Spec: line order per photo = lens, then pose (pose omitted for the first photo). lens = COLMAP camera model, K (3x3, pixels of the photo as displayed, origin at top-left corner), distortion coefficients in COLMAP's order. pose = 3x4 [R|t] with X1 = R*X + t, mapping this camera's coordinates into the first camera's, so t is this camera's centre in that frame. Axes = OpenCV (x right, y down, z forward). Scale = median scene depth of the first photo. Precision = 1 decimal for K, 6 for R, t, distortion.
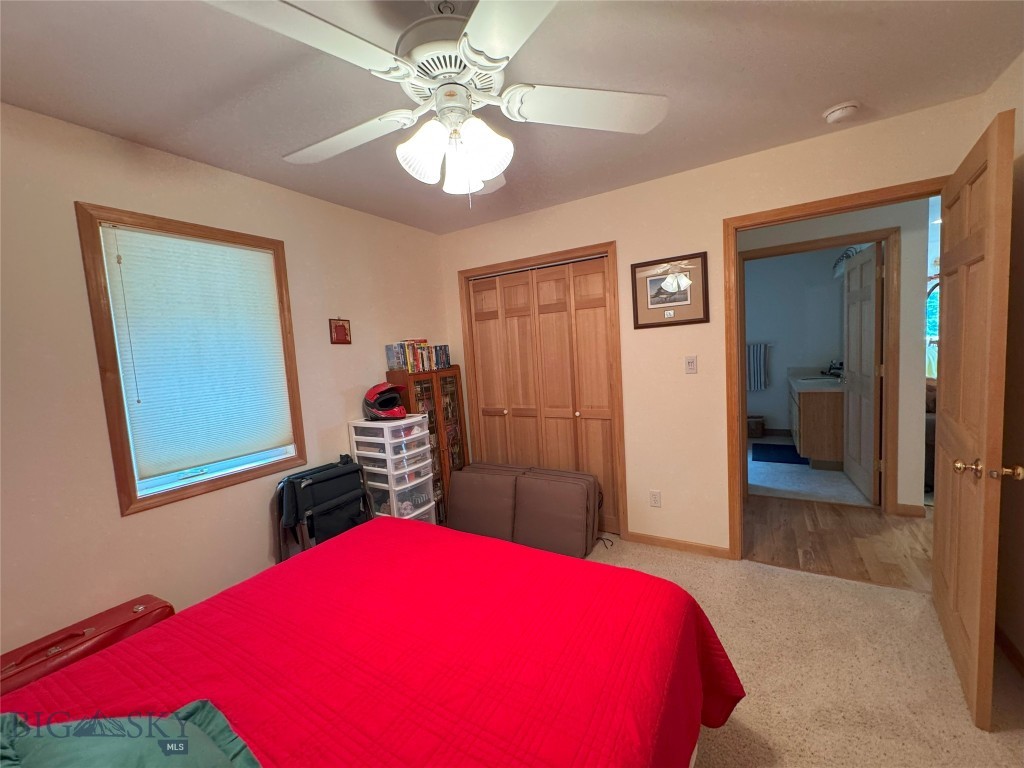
lens RADIAL K [[407.0, 0, 512.0], [0, 407.0, 384.0], [0, 0, 1]] dist [-0.003605, 0.000903]
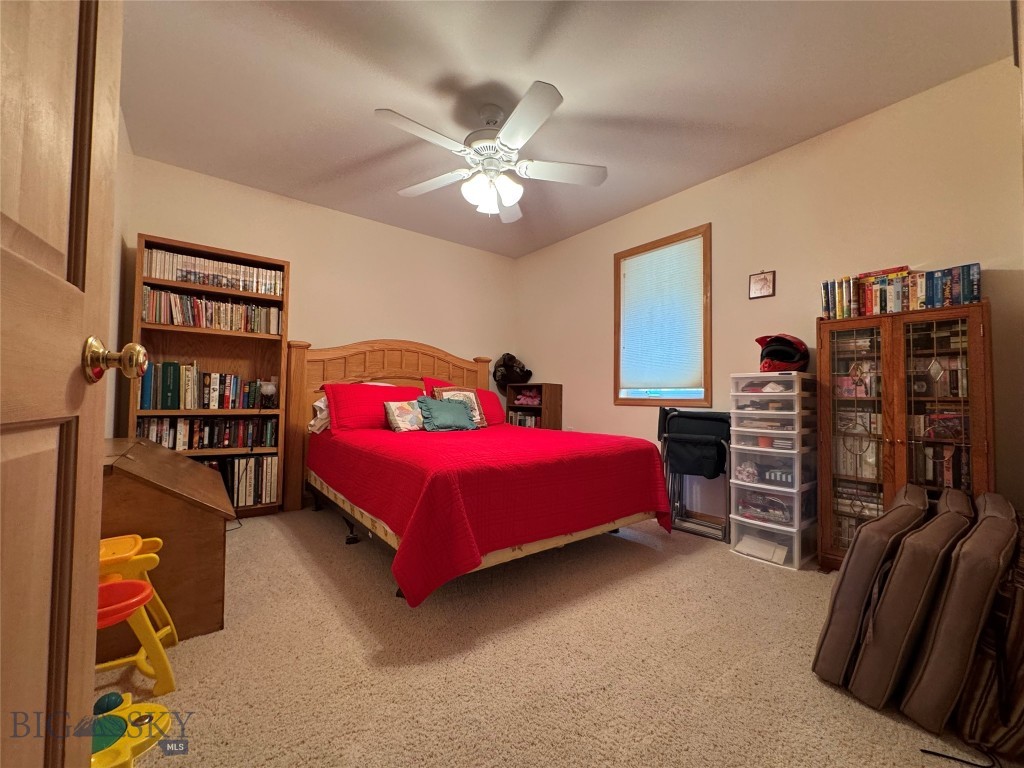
lens RADIAL K [[407.0, 0, 512.0], [0, 407.0, 384.0], [0, 0, 1]] dist [-0.003605, 0.000903]
pose [[-0.336352, 0.026010, -0.941377, 0.696840], [-0.071118, 0.996063, 0.052931, 0.098089], [0.939047, 0.084752, -0.333178, 0.755241]]
